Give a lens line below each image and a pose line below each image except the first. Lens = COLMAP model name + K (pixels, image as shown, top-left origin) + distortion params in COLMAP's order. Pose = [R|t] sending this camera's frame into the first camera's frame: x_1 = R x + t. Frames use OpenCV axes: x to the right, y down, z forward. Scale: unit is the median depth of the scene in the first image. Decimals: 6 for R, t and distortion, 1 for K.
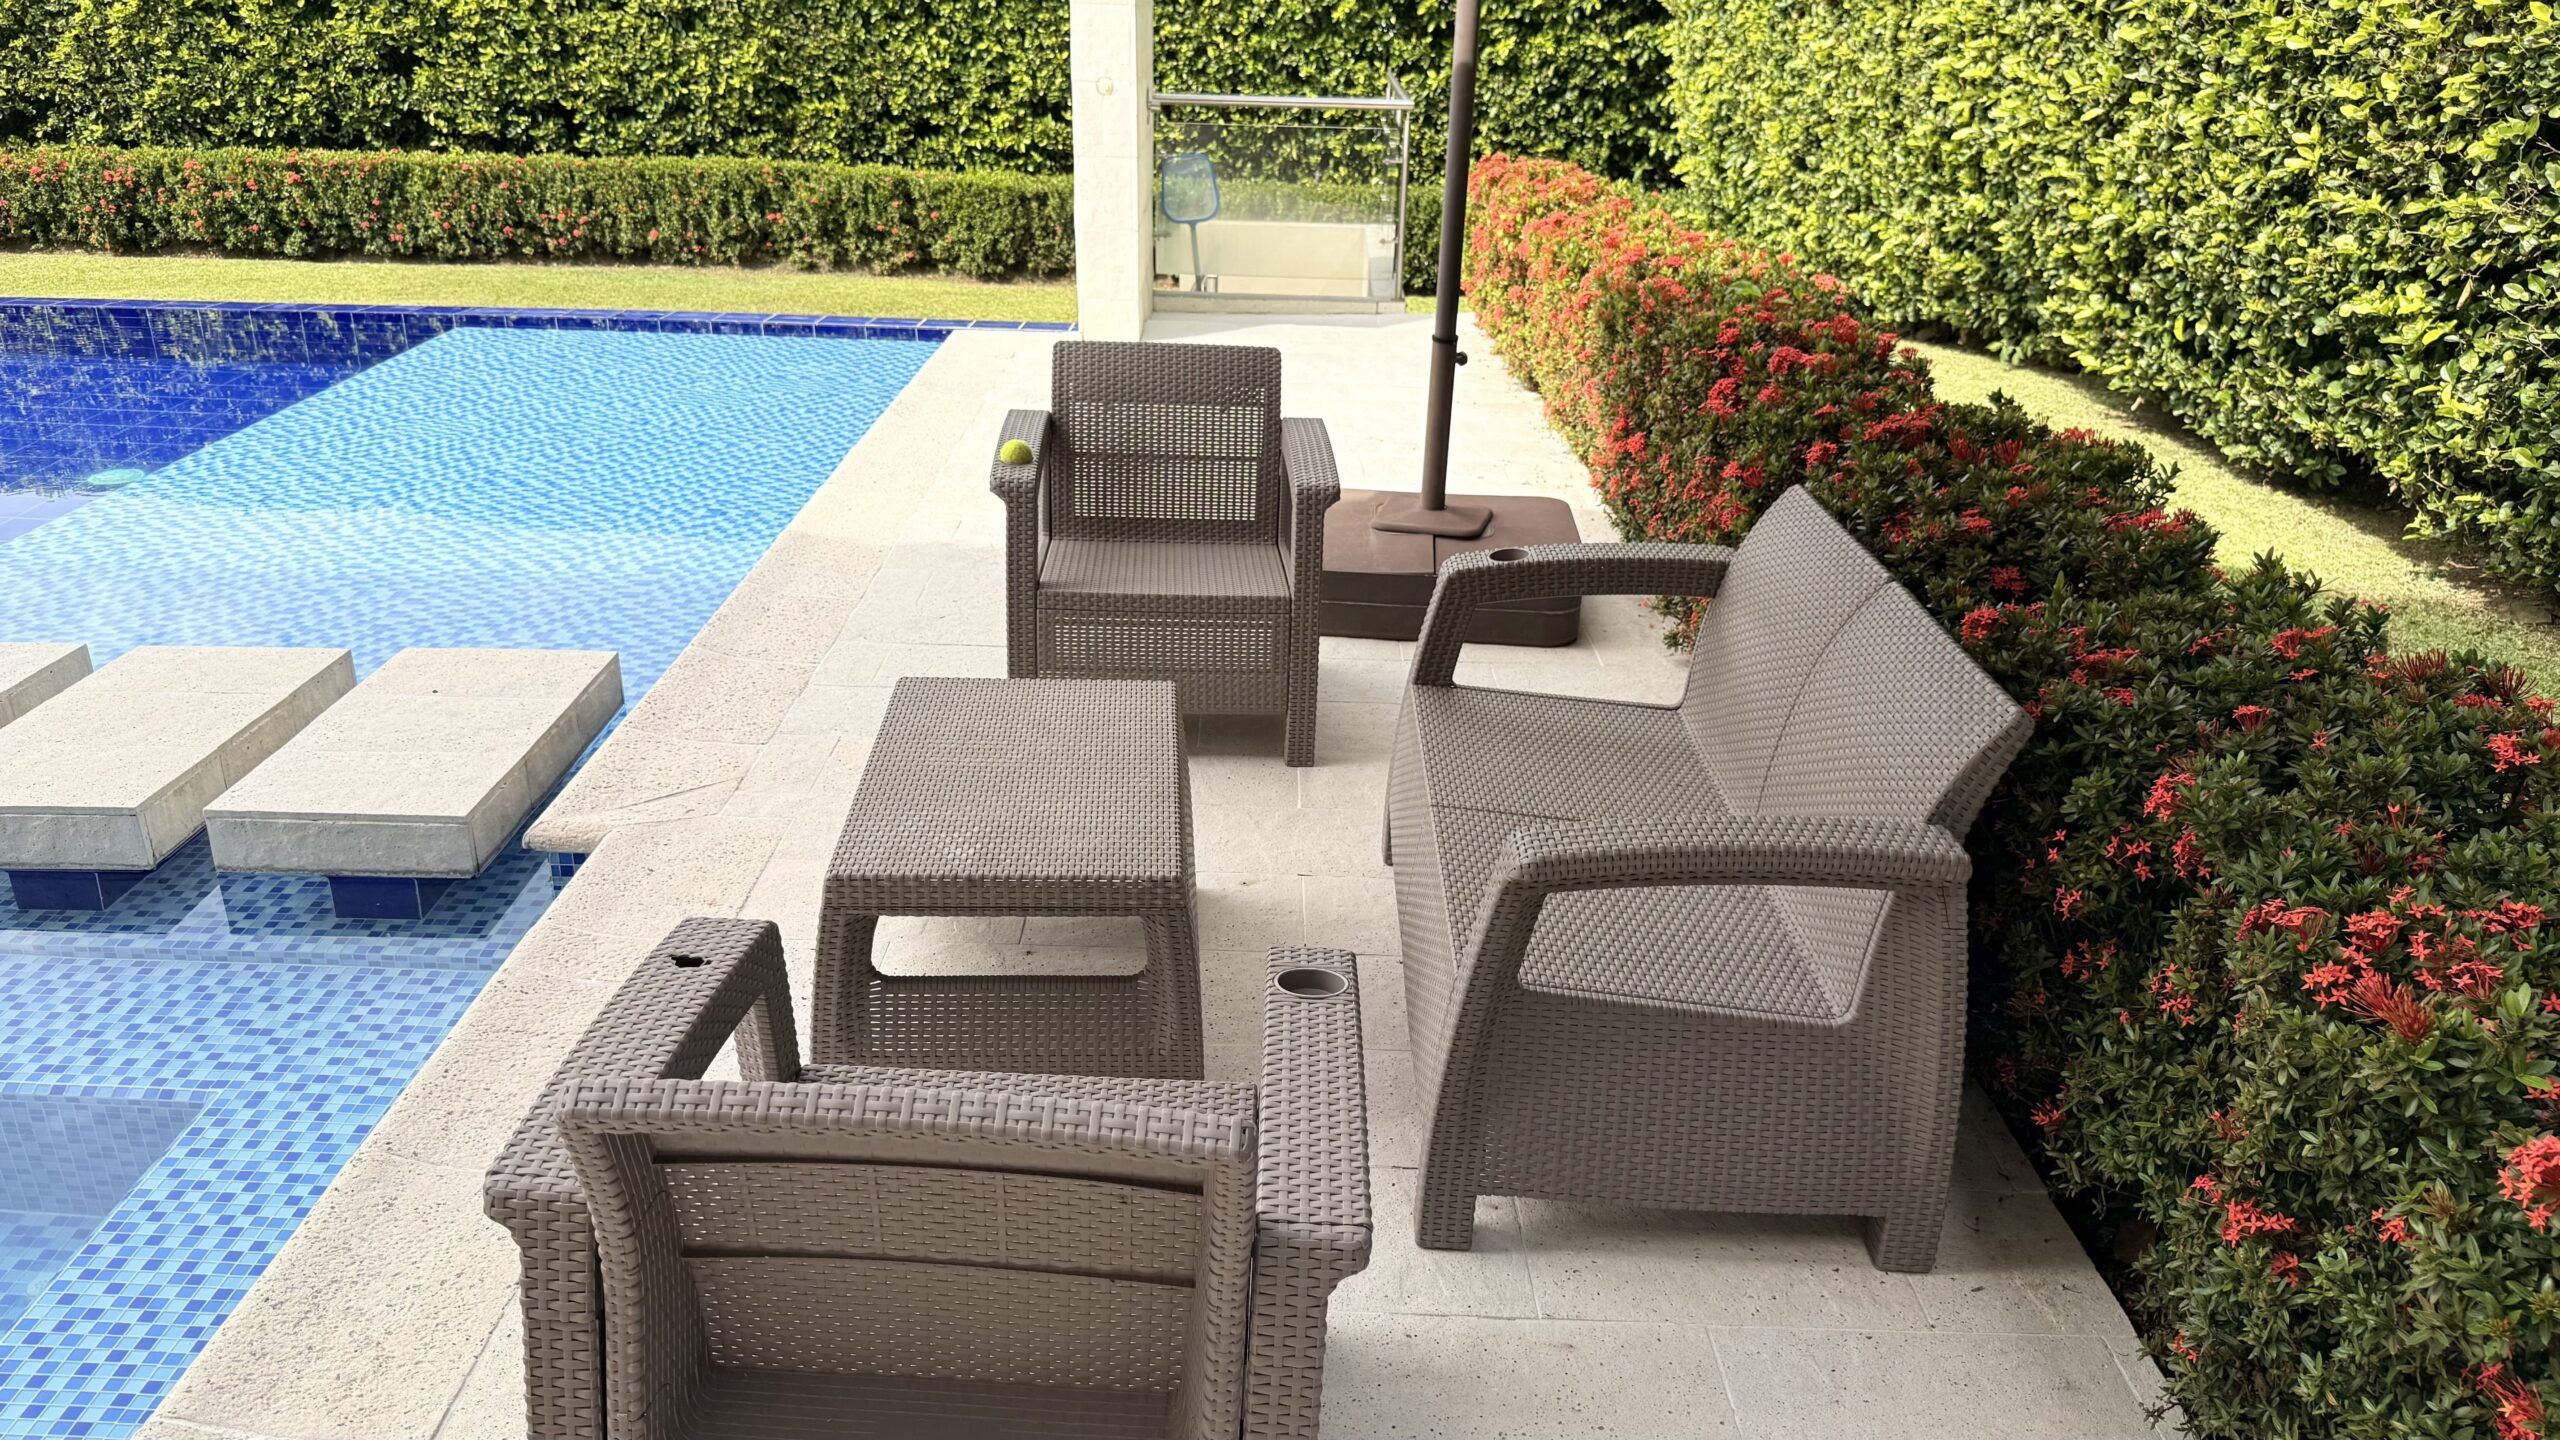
lens RADIAL K [[1819.4, 0, 1265.0], [0, 1819.4, 751.6], [0, 0, 1]] dist [-0.000607, -0.015891]
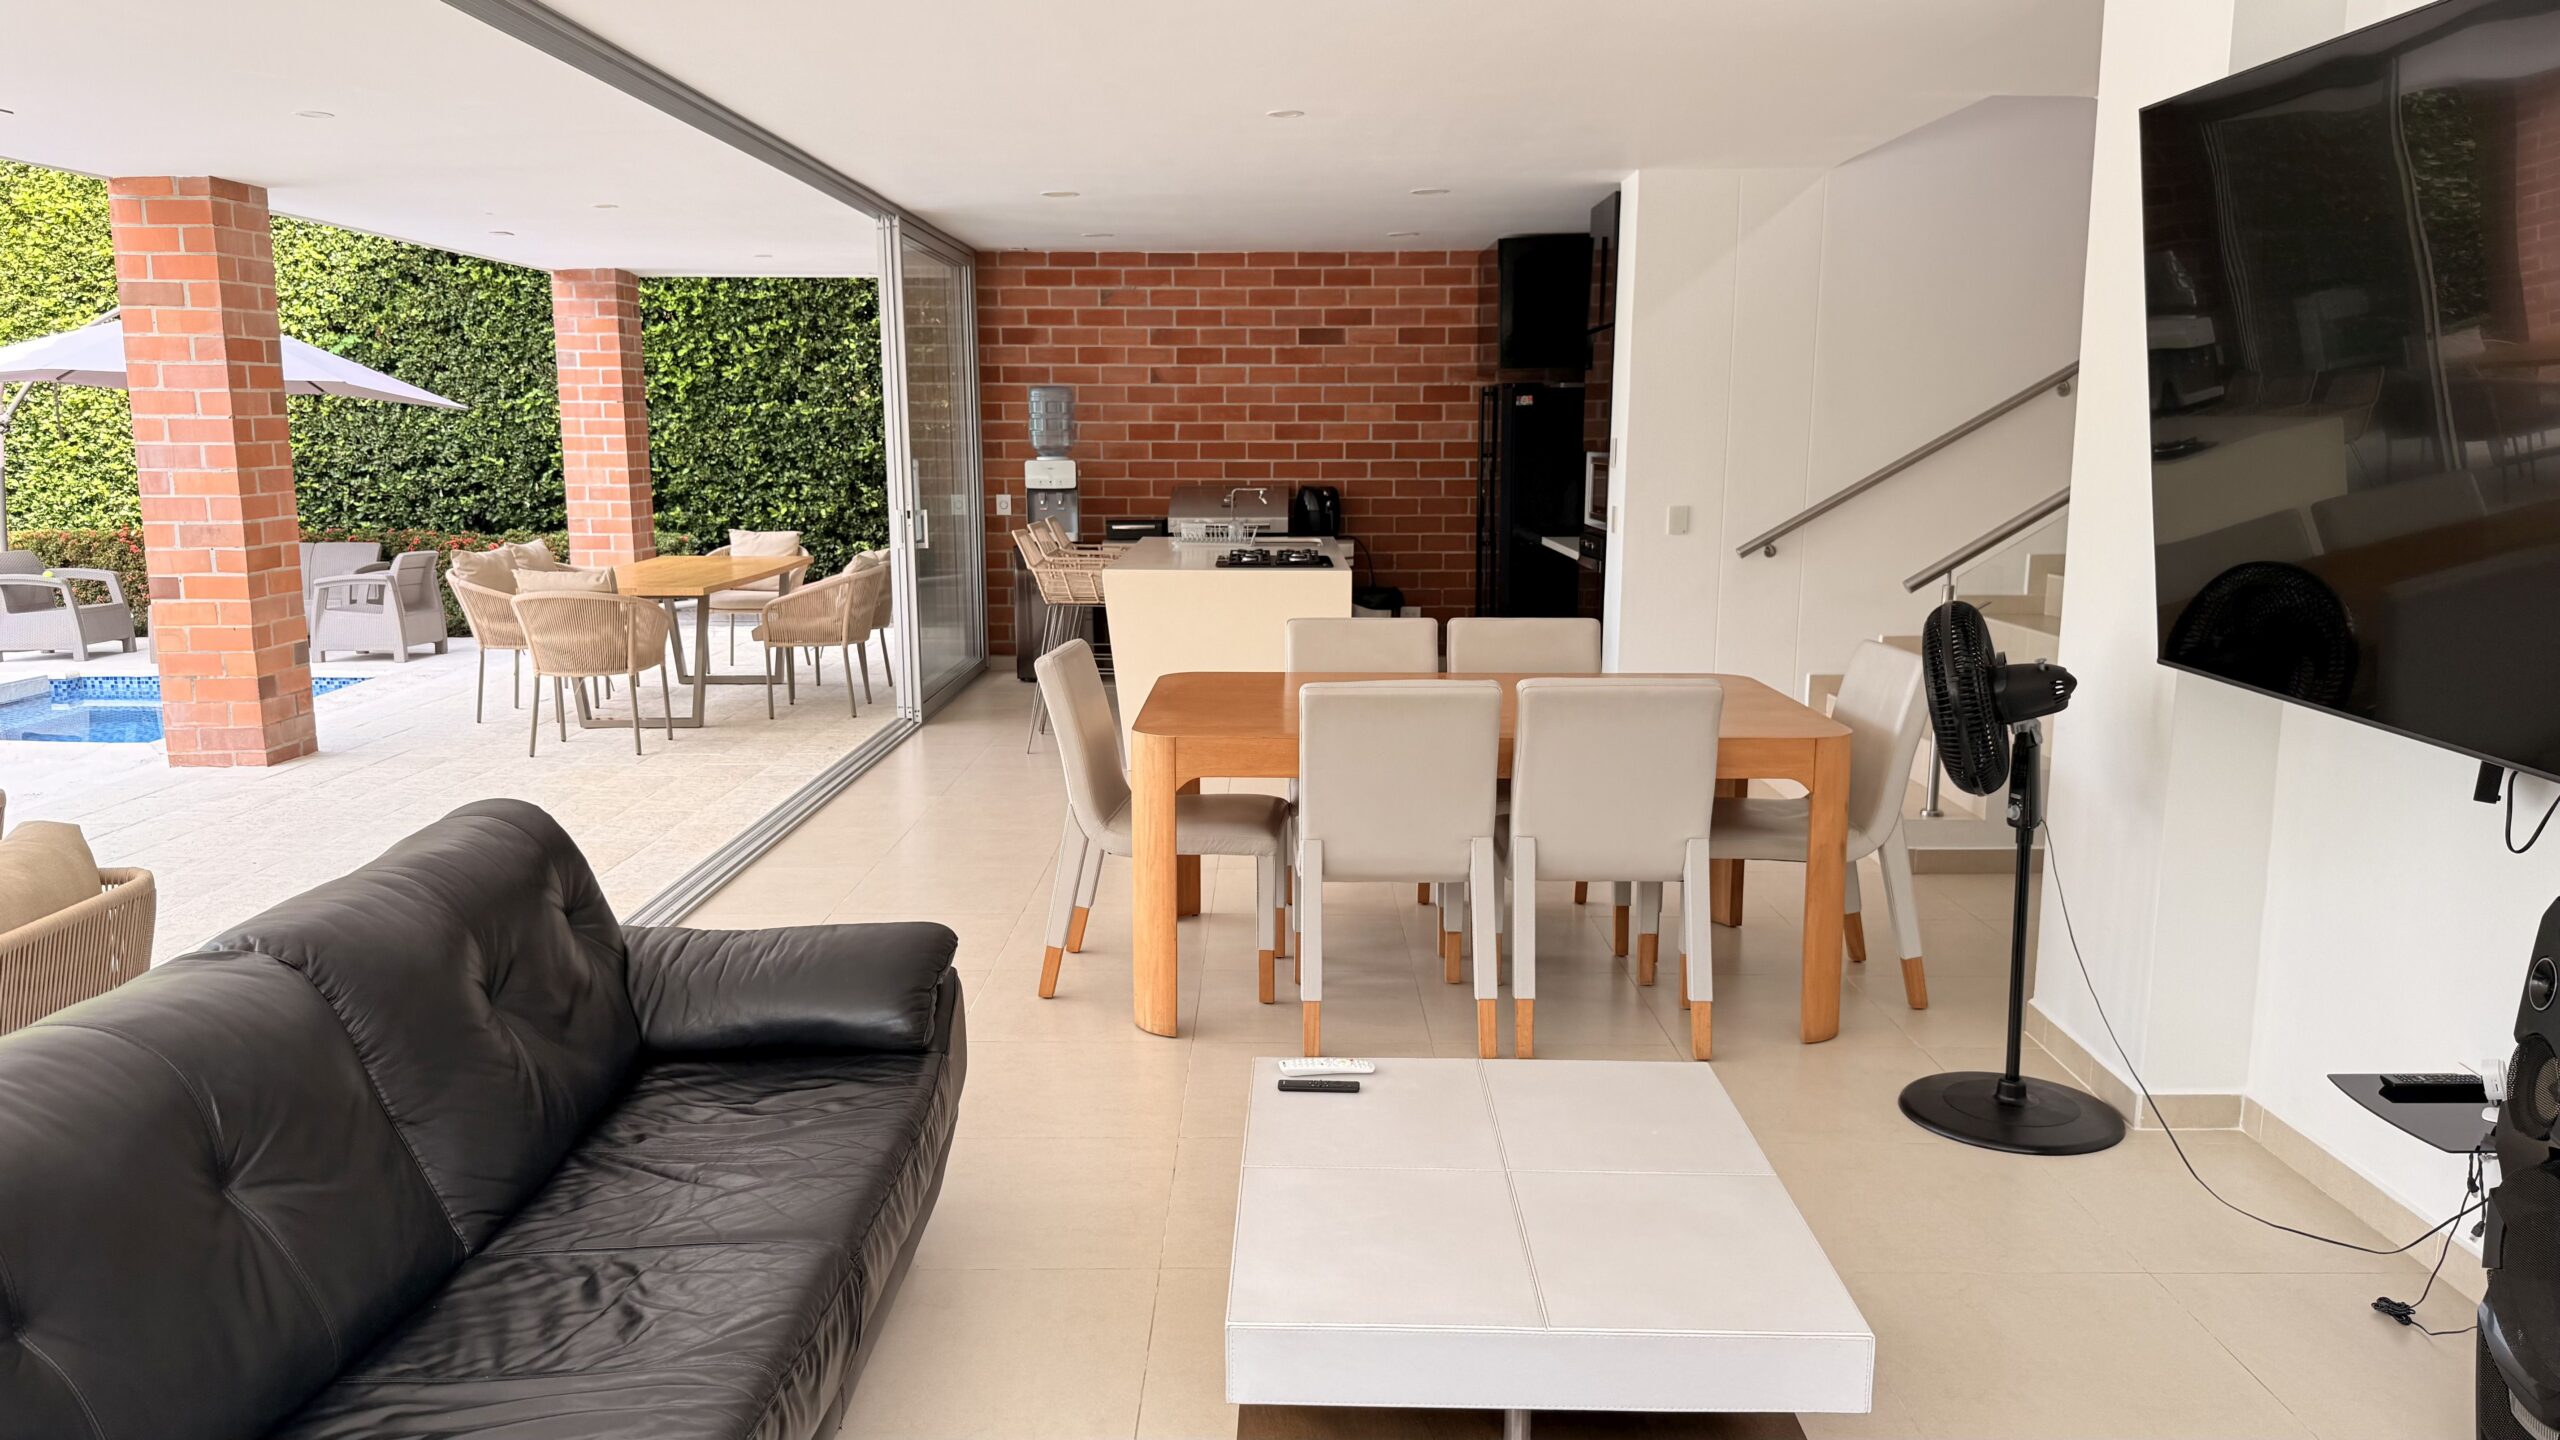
lens RADIAL K [[1792.9, 0, 1268.2], [0, 1792.9, 752.6], [0, 0, 1]] dist [0.078566, -0.113265]
pose [[0.014781, -0.203643, 0.978934, -0.884524], [0.395824, 0.900252, 0.181299, 0.106636], [-0.918207, 0.384806, 0.093914, -0.330997]]
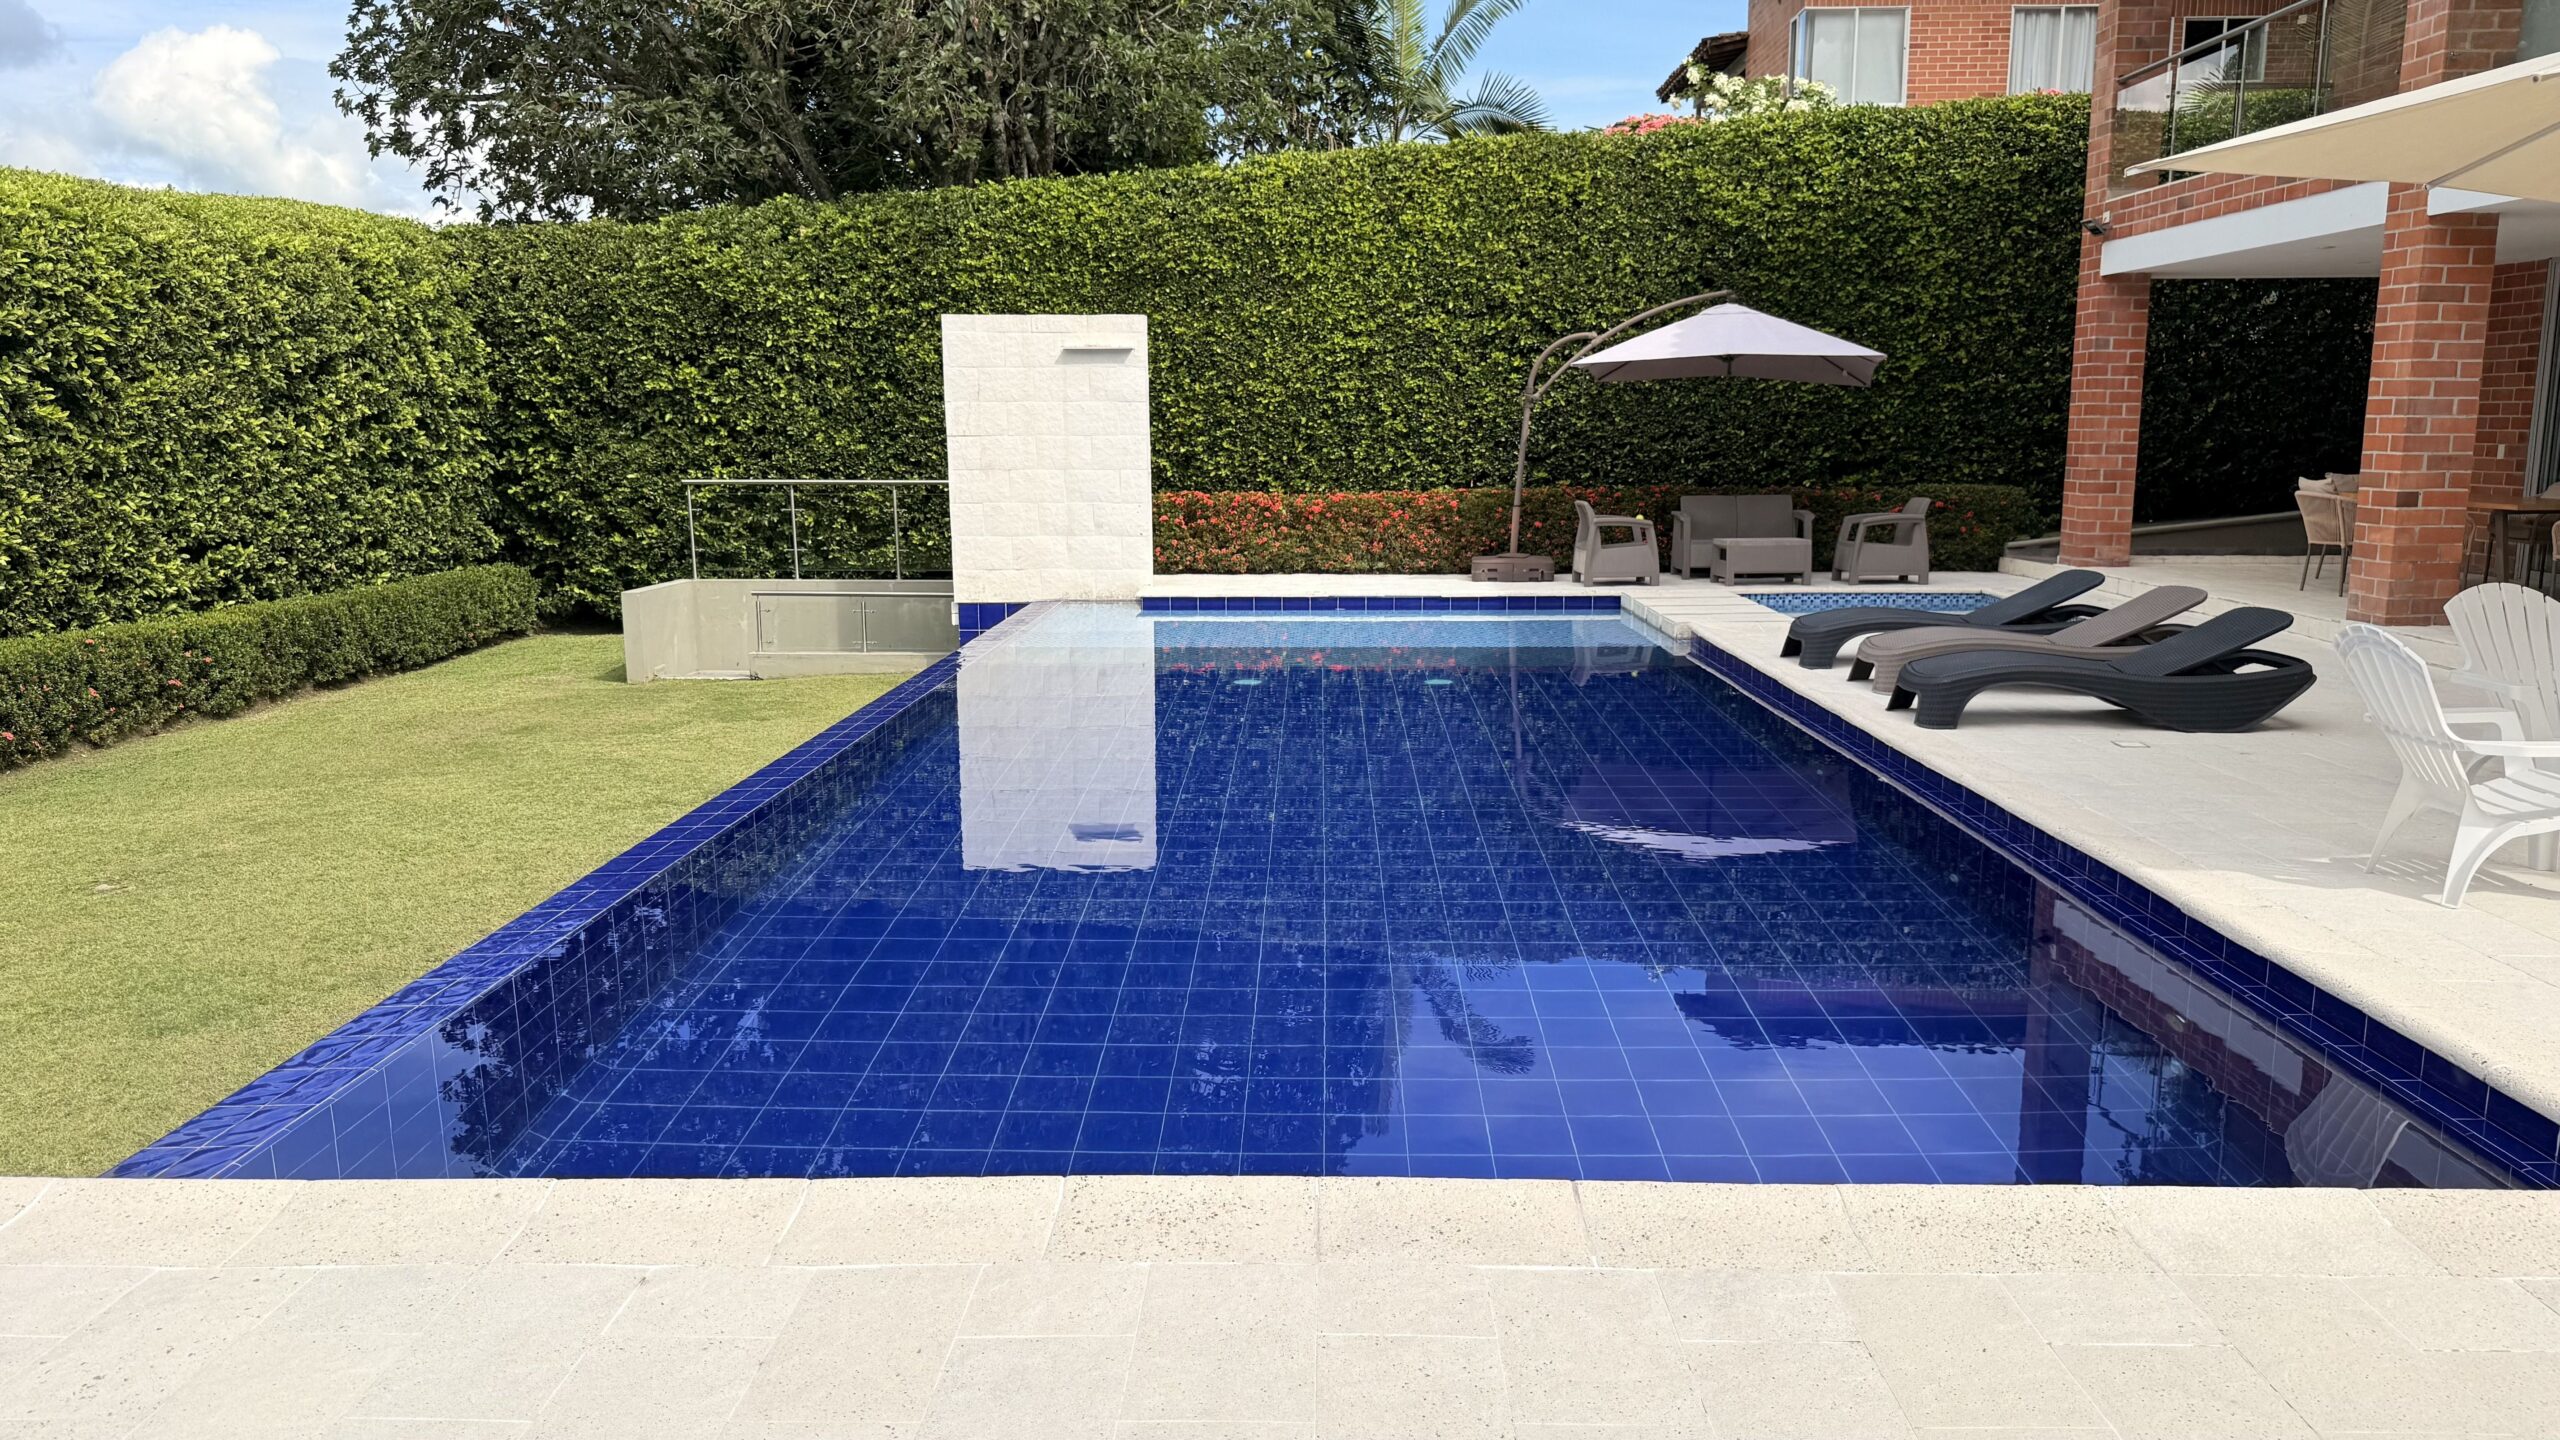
lens RADIAL K [[1792.9, 0, 1270.1], [0, 1792.9, 750.3], [0, 0, 1]] dist [0.078566, -0.113265]
pose [[0.029461, -0.203994, 0.978529, -1.138237], [0.398603, 0.900146, 0.175653, -0.196117], [-0.916650, 0.384869, 0.107832, 0.390203]]
